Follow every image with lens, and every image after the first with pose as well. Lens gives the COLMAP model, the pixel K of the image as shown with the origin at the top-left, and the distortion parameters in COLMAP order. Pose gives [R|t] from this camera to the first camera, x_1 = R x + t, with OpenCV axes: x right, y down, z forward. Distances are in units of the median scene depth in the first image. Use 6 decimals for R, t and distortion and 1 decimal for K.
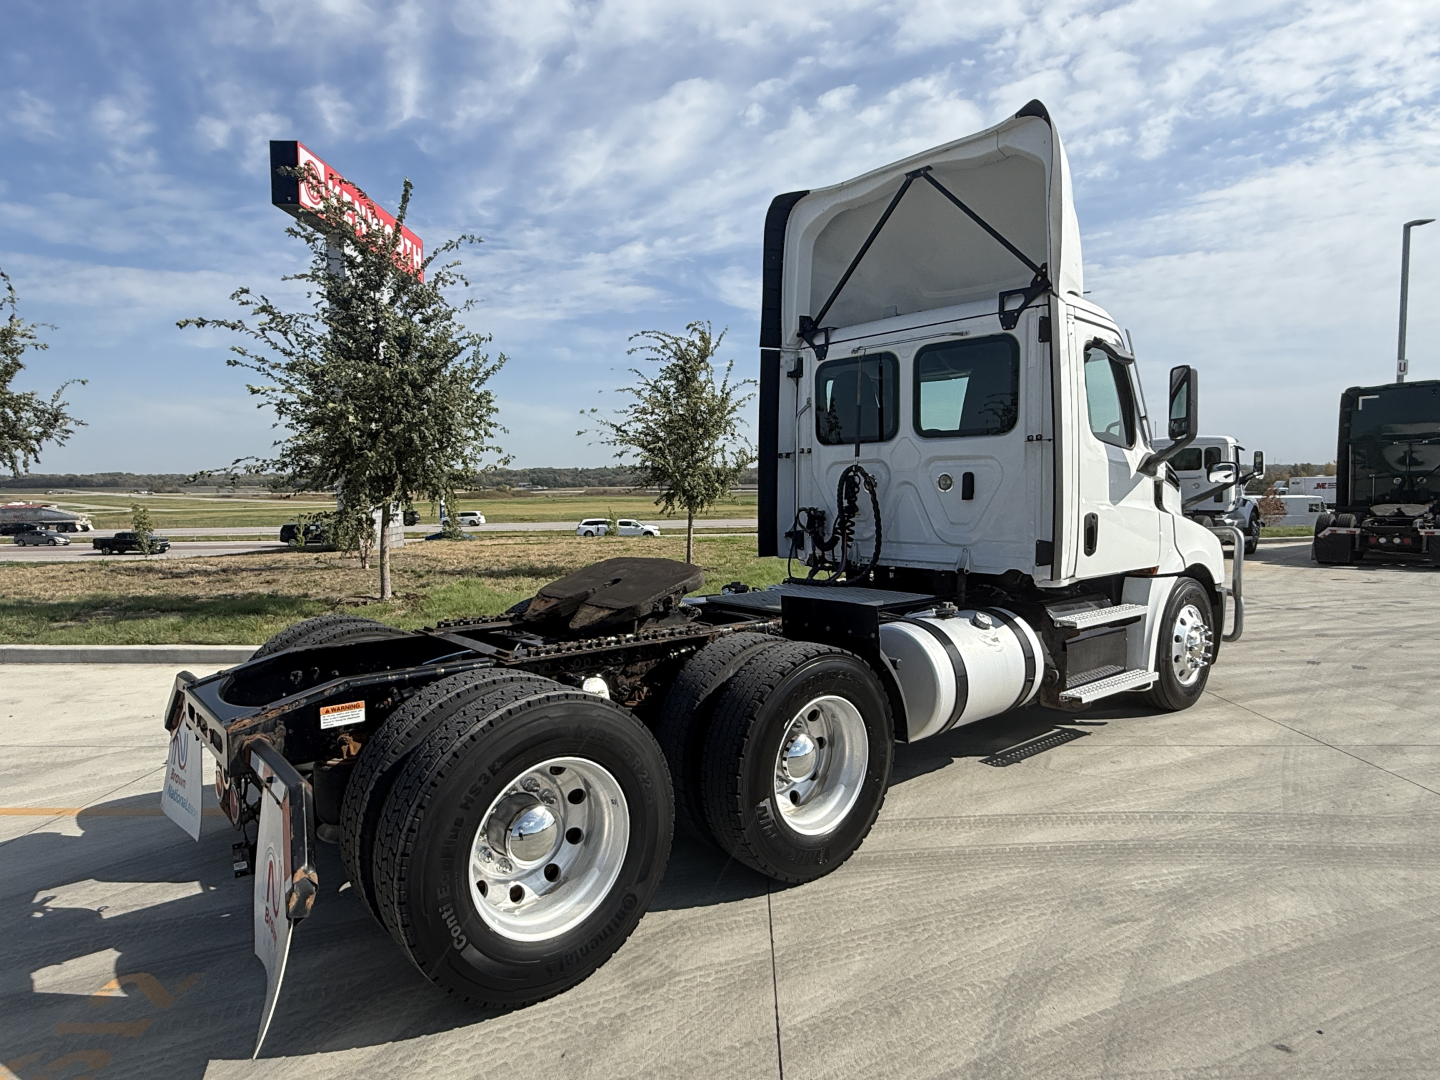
lens RADIAL K [[847.0, 0, 727.9], [0, 847.0, 523.3], [0, 0, 1]] dist [-0.000121, -0.000683]
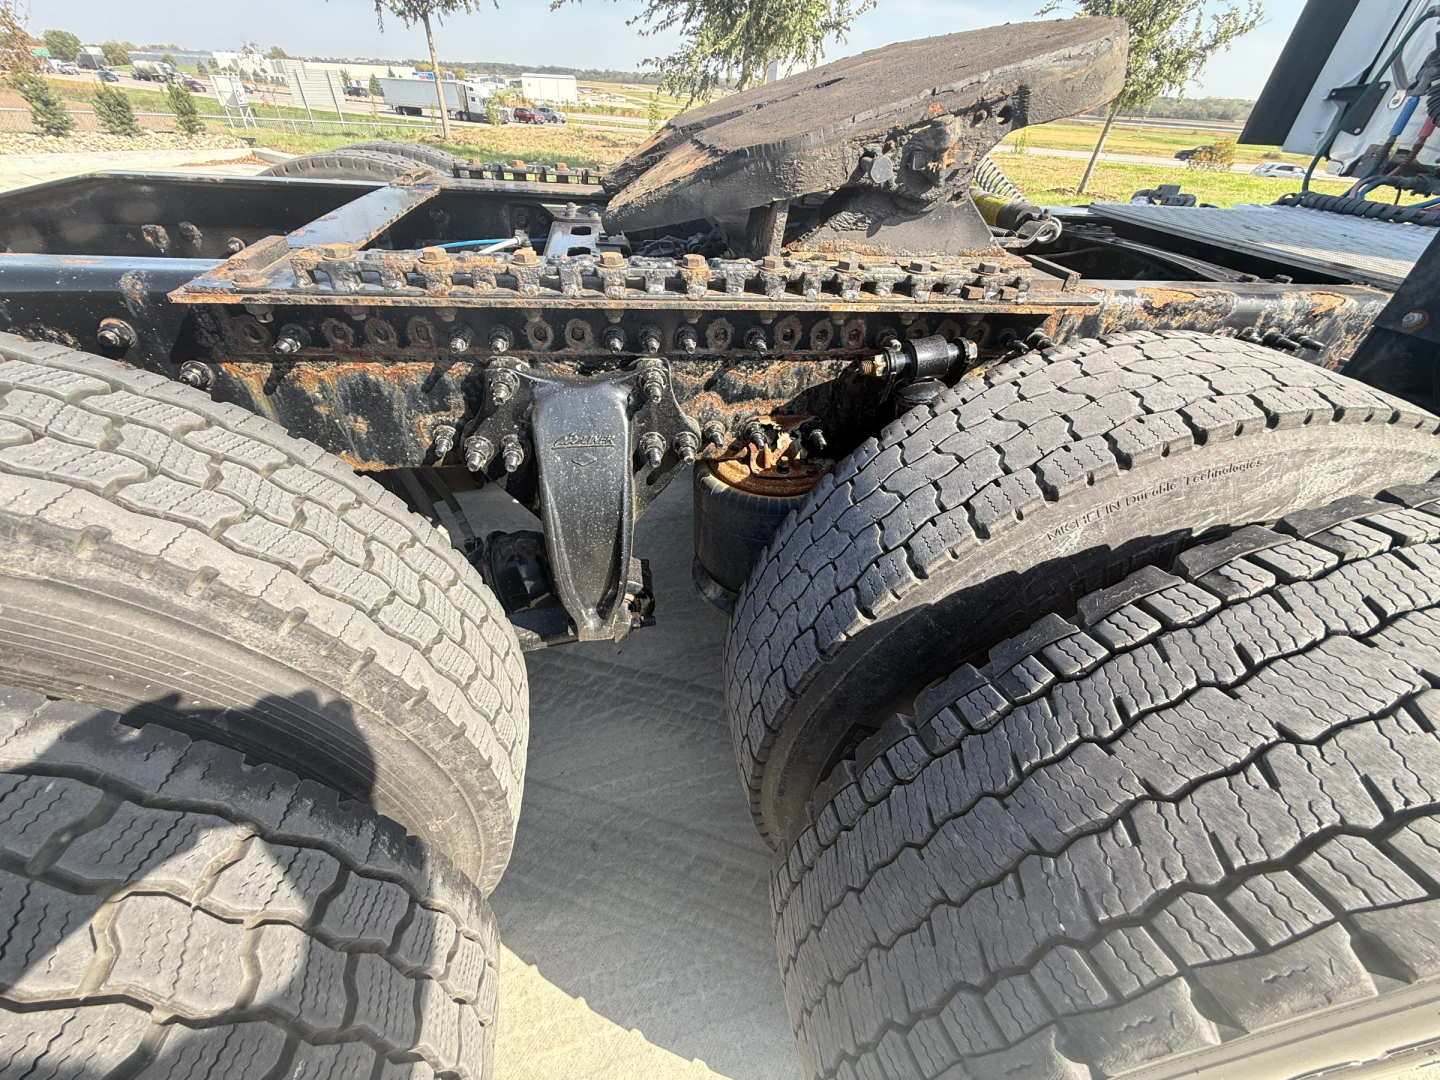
lens RADIAL K [[575.4, 0, 713.8], [0, 575.4, 538.8], [0, 0, 1]] dist [0.002612, -0.000329]
pose [[0.845042, 0.361272, -0.394190, -0.013664], [-0.074796, 0.809838, 0.581867, 0.091851], [0.529442, -0.462218, 0.711369, 0.788179]]
